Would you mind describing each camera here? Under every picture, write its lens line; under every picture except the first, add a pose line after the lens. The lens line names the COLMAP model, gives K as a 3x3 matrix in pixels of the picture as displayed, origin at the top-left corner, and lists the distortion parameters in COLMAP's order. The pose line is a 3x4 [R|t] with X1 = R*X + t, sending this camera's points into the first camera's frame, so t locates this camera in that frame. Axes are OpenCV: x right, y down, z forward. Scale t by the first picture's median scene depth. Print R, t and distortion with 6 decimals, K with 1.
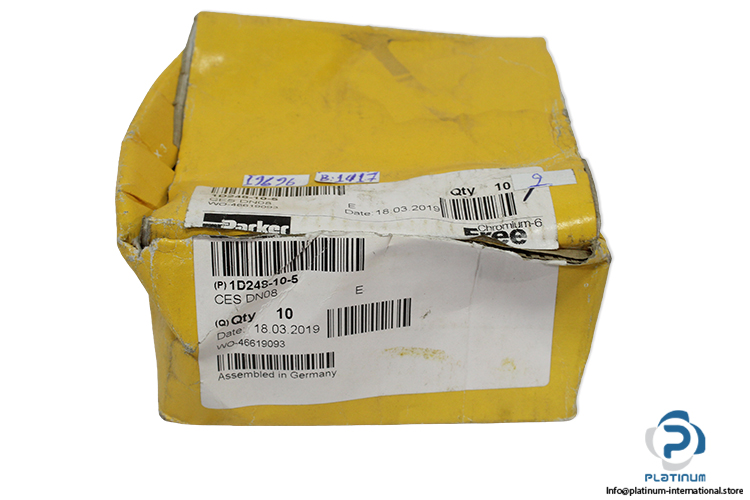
lens RADIAL K [[1241.7, 0, 374.4], [0, 1241.7, 249.5], [0, 0, 1]] dist [-0.037458, 0.000000]
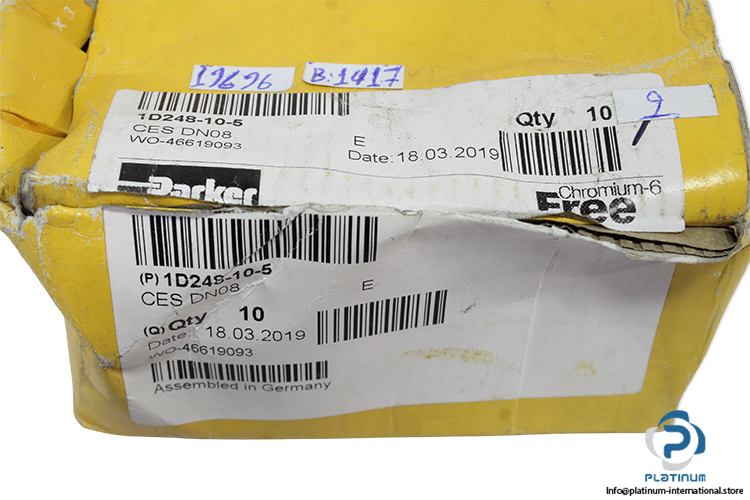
lens RADIAL K [[1203.5, 0, 375.6], [0, 1203.5, 250.9], [0, 0, 1]] dist [-0.031731, 0.000000]
pose [[0.999583, 0.028844, -0.000993, -0.007749], [-0.027319, 0.956716, 0.289738, -0.160306], [0.009308, -0.289590, 0.957105, 0.400687]]
